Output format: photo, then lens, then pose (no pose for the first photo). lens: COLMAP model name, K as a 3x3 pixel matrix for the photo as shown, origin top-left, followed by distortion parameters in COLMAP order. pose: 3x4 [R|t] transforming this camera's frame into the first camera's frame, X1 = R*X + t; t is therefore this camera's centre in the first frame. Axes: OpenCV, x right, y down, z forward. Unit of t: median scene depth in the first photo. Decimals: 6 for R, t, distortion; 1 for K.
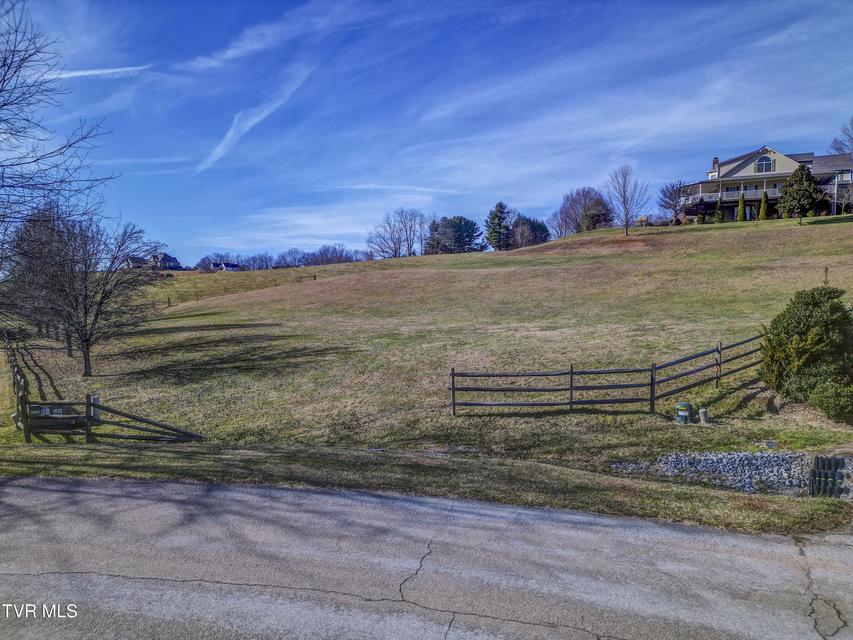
lens RADIAL K [[591.7, 0, 428.0], [0, 591.7, 322.7], [0, 0, 1]] dist [0.084535, -0.095685]
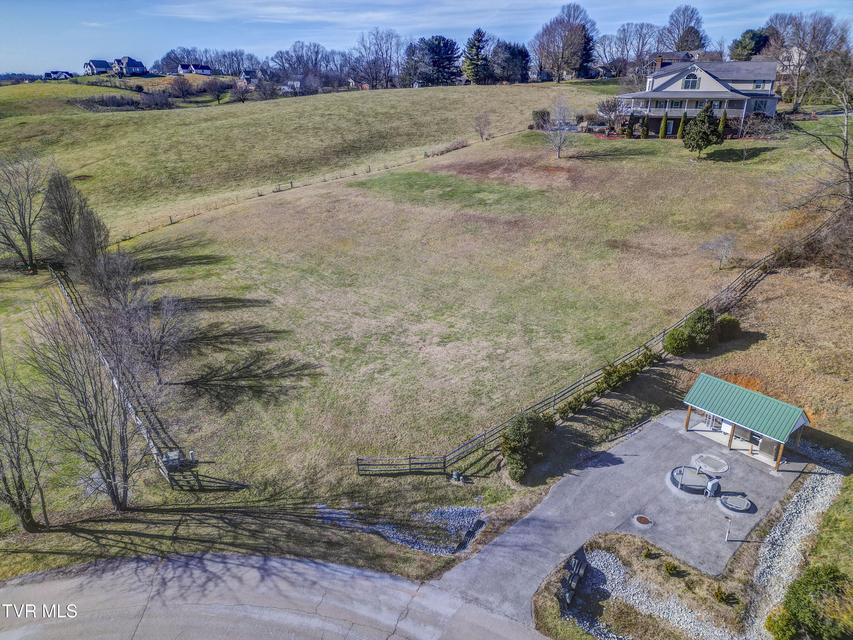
lens RADIAL K [[591.7, 0, 428.0], [0, 591.7, 322.7], [0, 0, 1]] dist [0.084535, -0.095685]
pose [[0.999838, -0.010347, 0.014746, 0.280543], [0.004734, 0.940751, 0.339065, -1.160183], [-0.017381, -0.338941, 0.940647, -0.948163]]
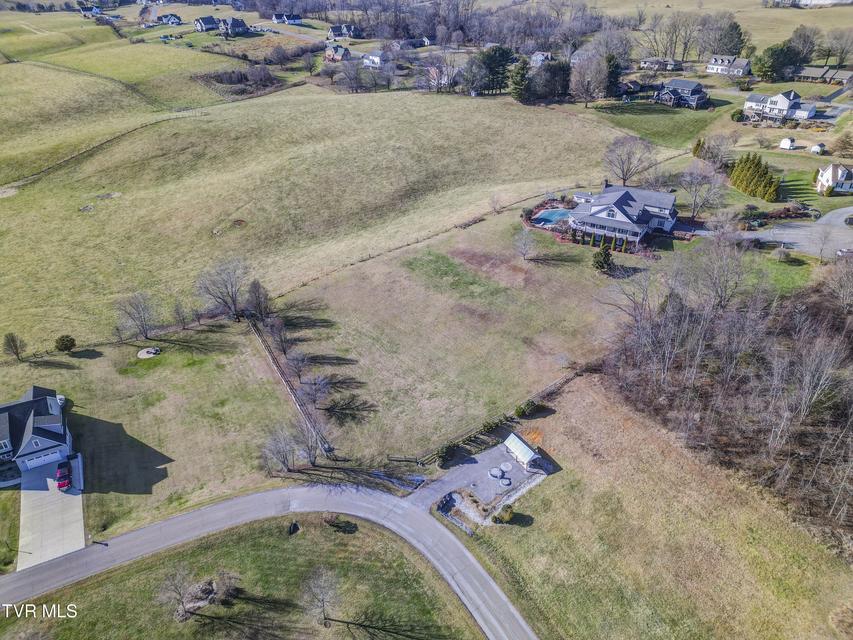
lens RADIAL K [[591.7, 0, 428.0], [0, 591.7, 322.7], [0, 0, 1]] dist [0.084535, -0.095685]
pose [[0.993359, 0.046681, -0.105156, 1.125228], [0.010966, 0.871411, 0.490431, -4.472217], [0.114528, -0.488327, 0.865113, -3.993312]]
